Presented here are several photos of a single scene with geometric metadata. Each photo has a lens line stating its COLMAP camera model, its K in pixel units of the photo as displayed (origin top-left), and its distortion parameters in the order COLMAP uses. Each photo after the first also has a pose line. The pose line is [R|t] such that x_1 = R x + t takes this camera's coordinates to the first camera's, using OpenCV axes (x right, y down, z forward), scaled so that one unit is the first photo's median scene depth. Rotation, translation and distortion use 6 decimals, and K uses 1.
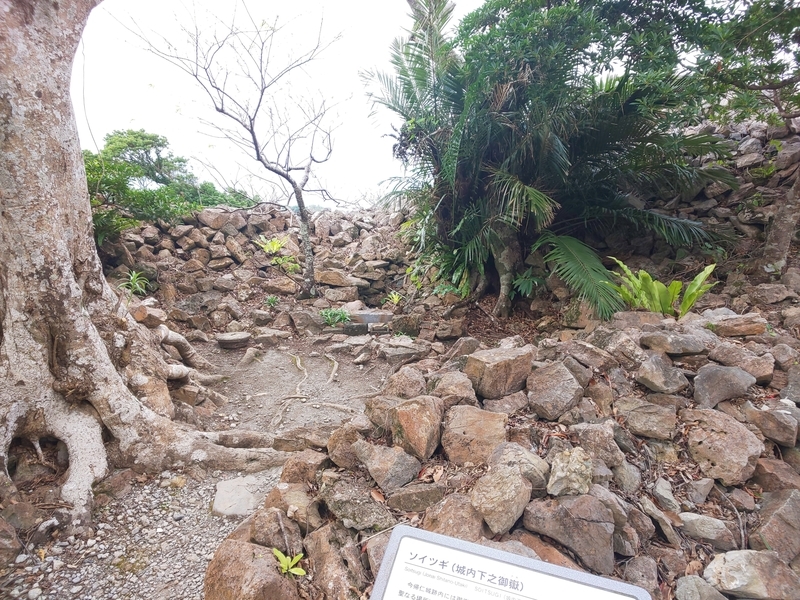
lens RADIAL K [[503.1, 0, 396.4], [0, 503.1, 304.5], [0, 0, 1]] dist [0.013283, -0.030030]
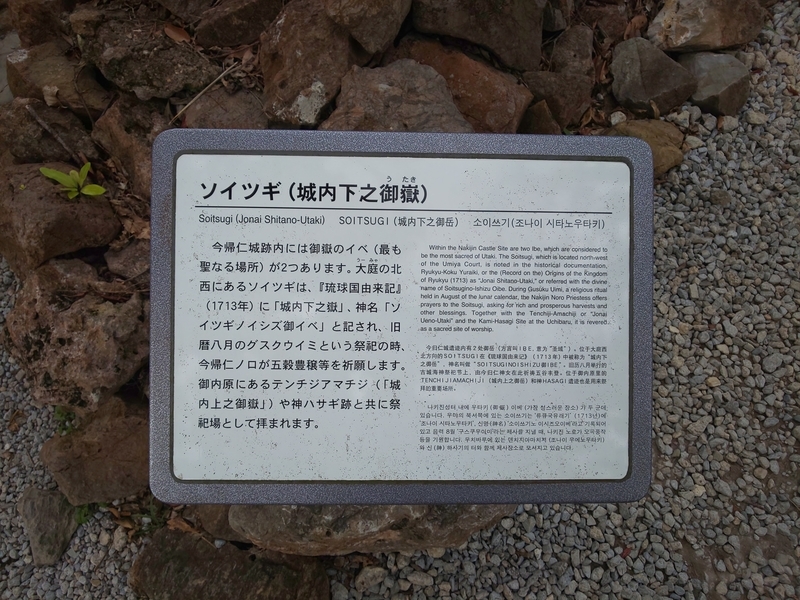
lens RADIAL K [[503.1, 0, 404.8], [0, 503.1, 307.0], [0, 0, 1]] dist [0.013283, -0.030030]
pose [[0.954598, -0.289926, 0.068445, 0.093268], [0.112352, 0.563193, 0.818652, 0.113386], [-0.275896, -0.773794, 0.570197, 0.359957]]
